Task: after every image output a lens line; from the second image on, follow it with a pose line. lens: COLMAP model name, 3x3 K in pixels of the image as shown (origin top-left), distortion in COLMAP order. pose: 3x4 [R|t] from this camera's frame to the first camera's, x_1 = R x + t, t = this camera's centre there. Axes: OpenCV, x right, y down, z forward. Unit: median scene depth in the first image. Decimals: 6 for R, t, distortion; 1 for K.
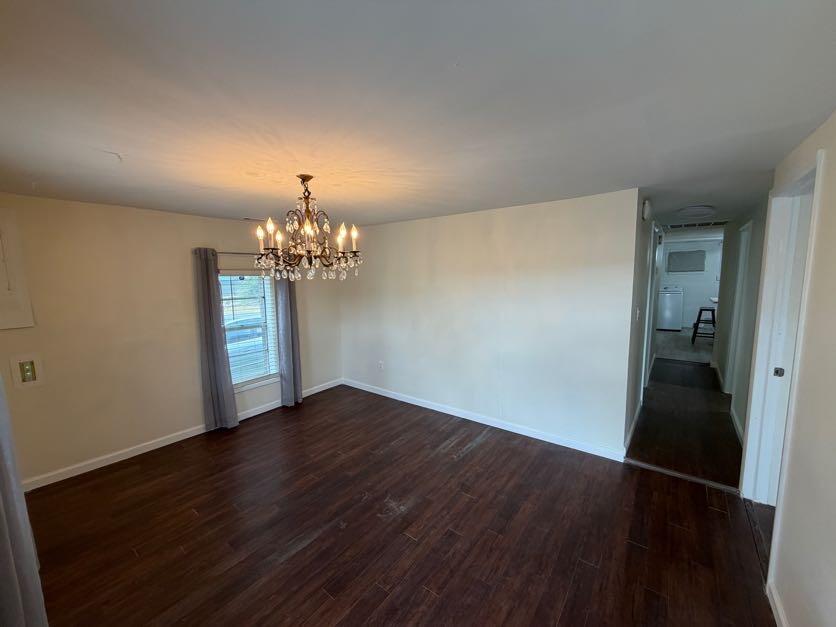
lens RADIAL K [[337.8, 0, 421.3], [0, 337.8, 311.8], [0, 0, 1]] dist [0.003717, 0.000118]
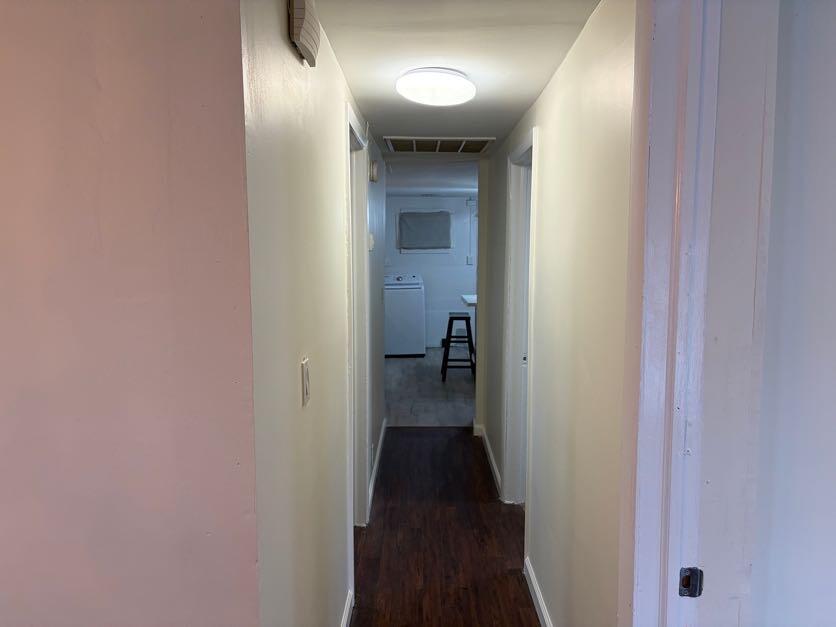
lens RADIAL K [[631.1, 0, 417.4], [0, 631.1, 312.5], [0, 0, 1]] dist [0.001244, 0.000630]
pose [[0.796665, -0.045995, 0.602669, 0.160547], [0.050858, 0.998665, 0.008989, -0.027680], [-0.602278, 0.023489, 0.797941, 0.211188]]
